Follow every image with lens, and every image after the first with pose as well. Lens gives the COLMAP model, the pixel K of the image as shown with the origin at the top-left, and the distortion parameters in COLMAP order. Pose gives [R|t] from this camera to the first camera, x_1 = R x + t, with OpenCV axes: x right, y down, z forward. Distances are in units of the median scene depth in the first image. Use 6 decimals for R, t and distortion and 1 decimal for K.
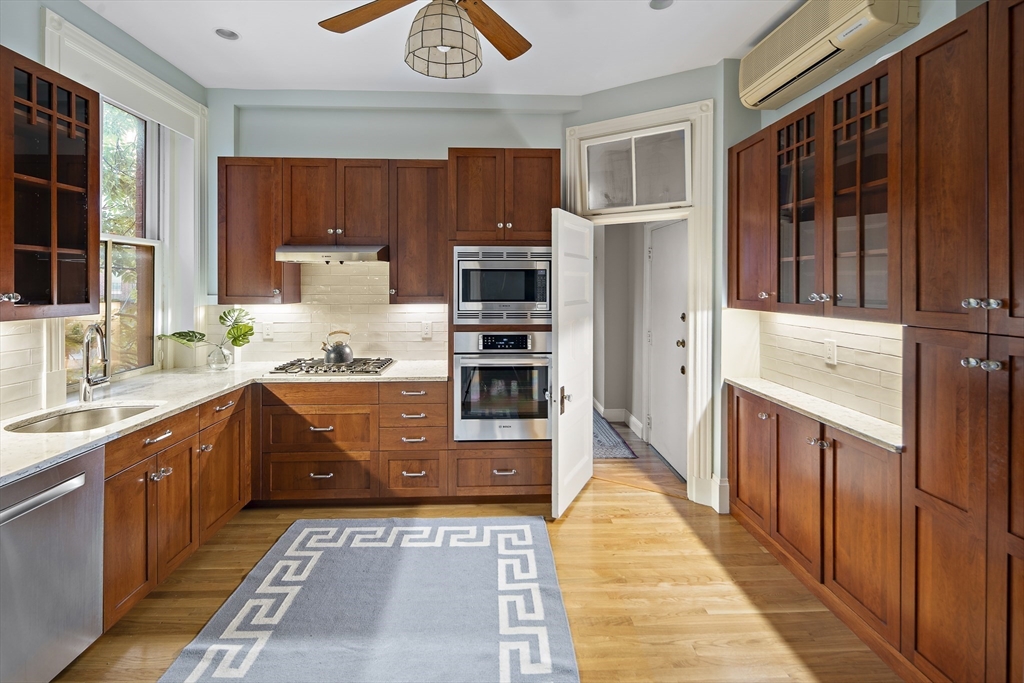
lens RADIAL K [[449.0, 0, 511.7], [0, 449.0, 284.6], [0, 0, 1]] dist [0.001564, -0.000226]
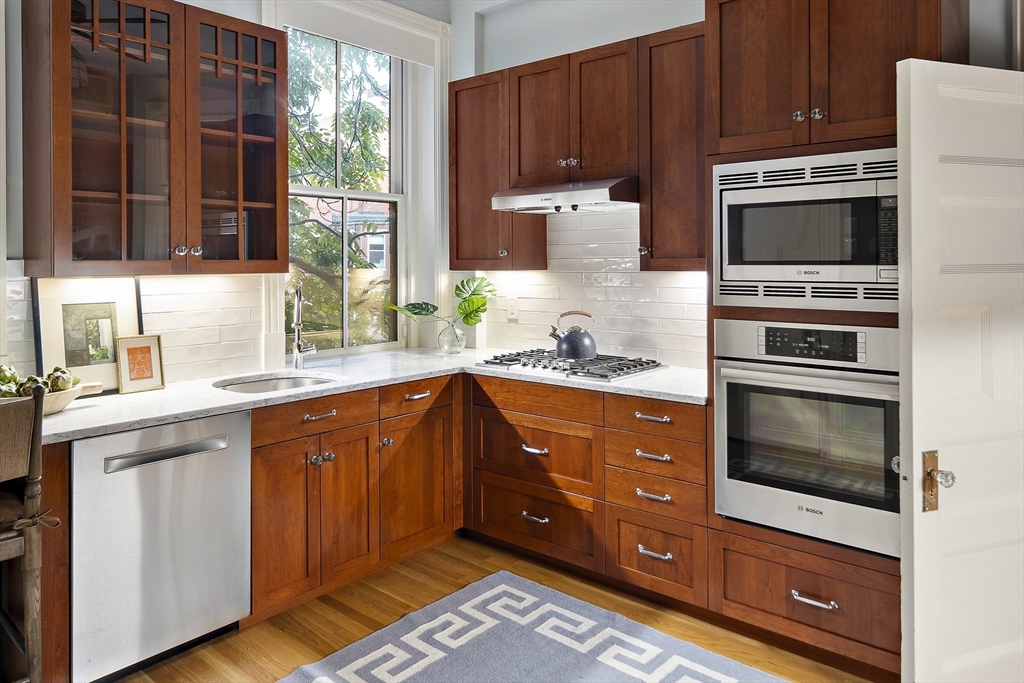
lens RADIAL K [[698.1, 0, 510.1], [0, 698.1, 262.7], [0, 0, 1]] dist [0.003521, 0.001145]
pose [[0.730729, -0.004531, -0.682653, 0.279385], [0.005075, 0.999986, -0.001205, 0.035542], [0.682649, -0.002584, 0.730742, 0.191736]]
